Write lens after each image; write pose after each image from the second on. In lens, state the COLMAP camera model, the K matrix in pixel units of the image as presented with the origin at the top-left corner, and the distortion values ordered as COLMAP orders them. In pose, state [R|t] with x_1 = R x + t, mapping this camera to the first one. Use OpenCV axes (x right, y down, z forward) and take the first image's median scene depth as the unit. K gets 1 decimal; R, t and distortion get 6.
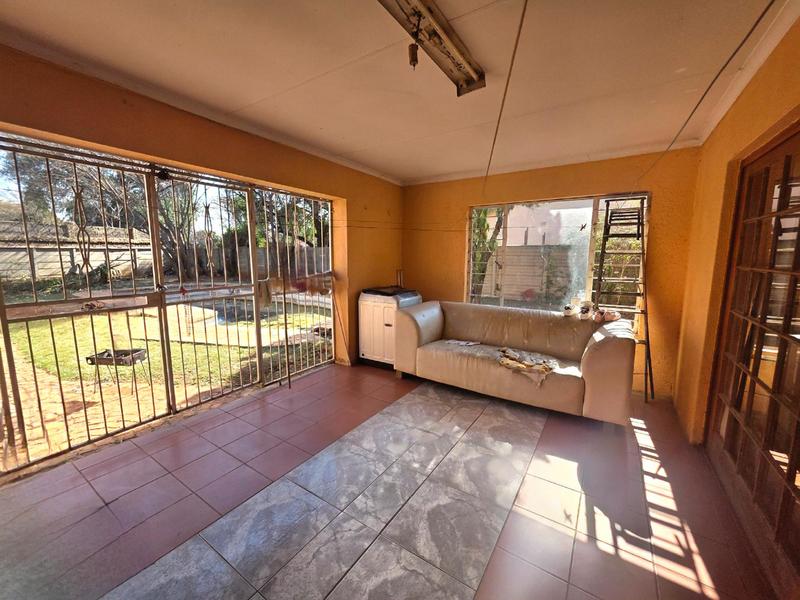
lens RADIAL K [[324.8, 0, 400.0], [0, 324.8, 300.0], [0, 0, 1]] dist [-0.001104, -0.000186]
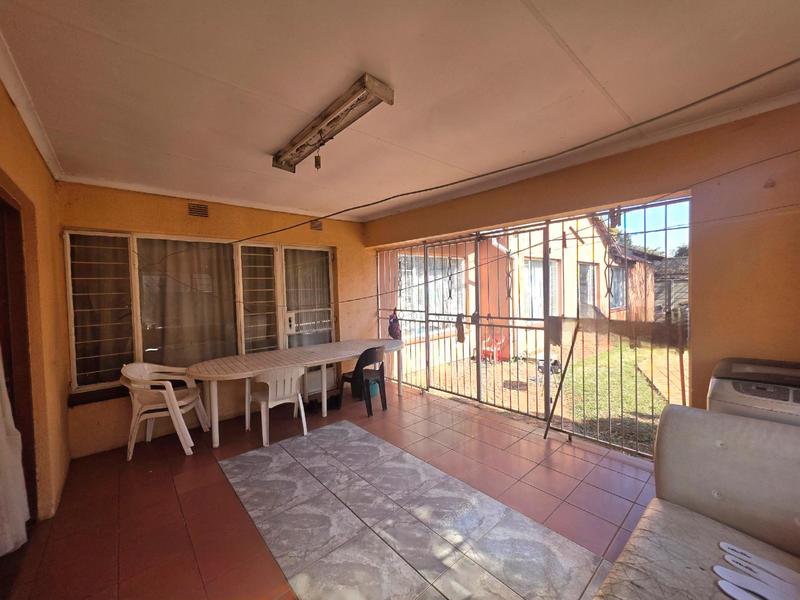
lens RADIAL K [[324.8, 0, 400.0], [0, 324.8, 300.0], [0, 0, 1]] dist [-0.001104, -0.000186]
pose [[-0.271345, 0.036160, -0.961803, 0.838845], [-0.111480, 0.991388, 0.068723, -0.167401], [0.956004, 0.125869, -0.264977, 1.106720]]
